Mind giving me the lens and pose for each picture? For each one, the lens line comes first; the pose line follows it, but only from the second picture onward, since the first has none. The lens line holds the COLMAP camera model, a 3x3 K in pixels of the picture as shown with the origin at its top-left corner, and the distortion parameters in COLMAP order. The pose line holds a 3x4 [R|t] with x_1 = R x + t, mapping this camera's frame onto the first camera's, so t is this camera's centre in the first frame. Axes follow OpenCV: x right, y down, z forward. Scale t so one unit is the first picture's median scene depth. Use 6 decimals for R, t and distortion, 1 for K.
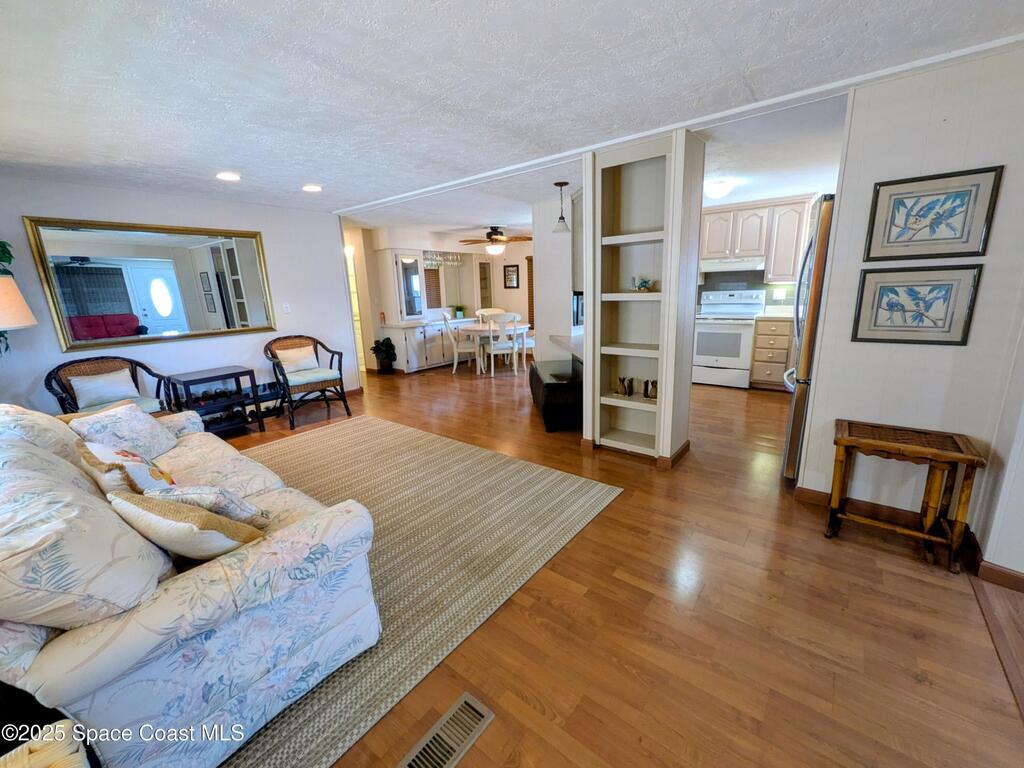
lens RADIAL K [[410.3, 0, 512.0], [0, 410.3, 384.0], [0, 0, 1]] dist [-0.001694, -0.000256]
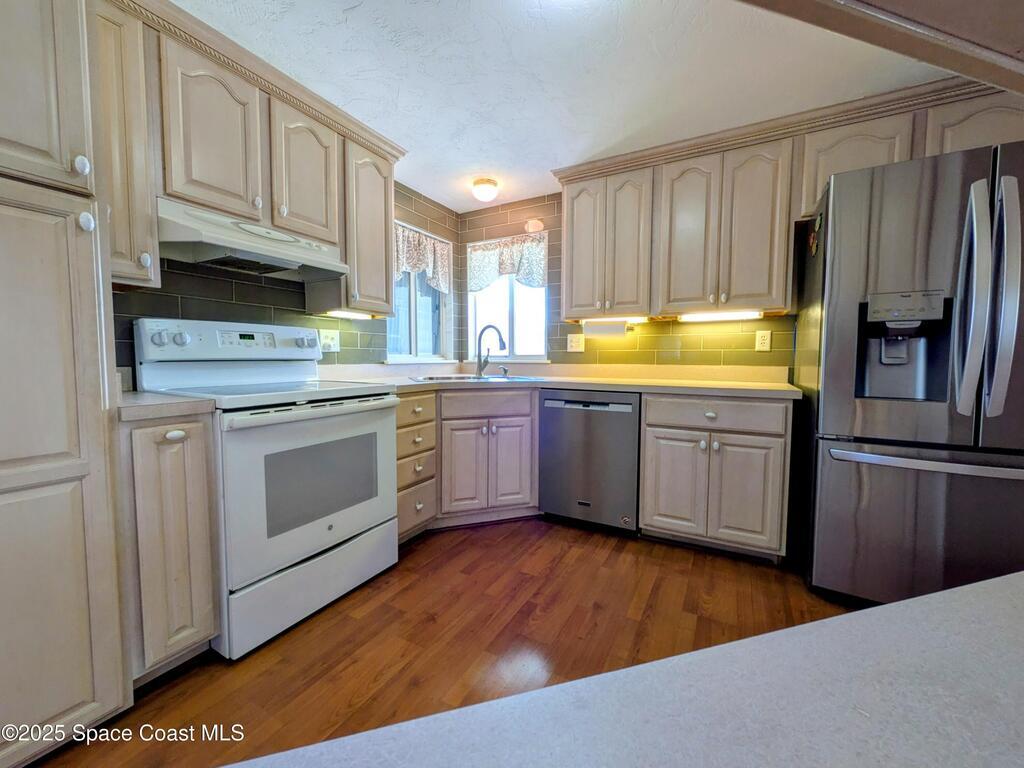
lens RADIAL K [[410.3, 0, 512.0], [0, 410.3, 384.0], [0, 0, 1]] dist [-0.001694, -0.000256]
pose [[-0.175705, -0.028242, 0.984038, 0.174346], [0.227777, 0.971298, 0.068547, -0.169365], [-0.957729, 0.236185, -0.164229, 0.963234]]
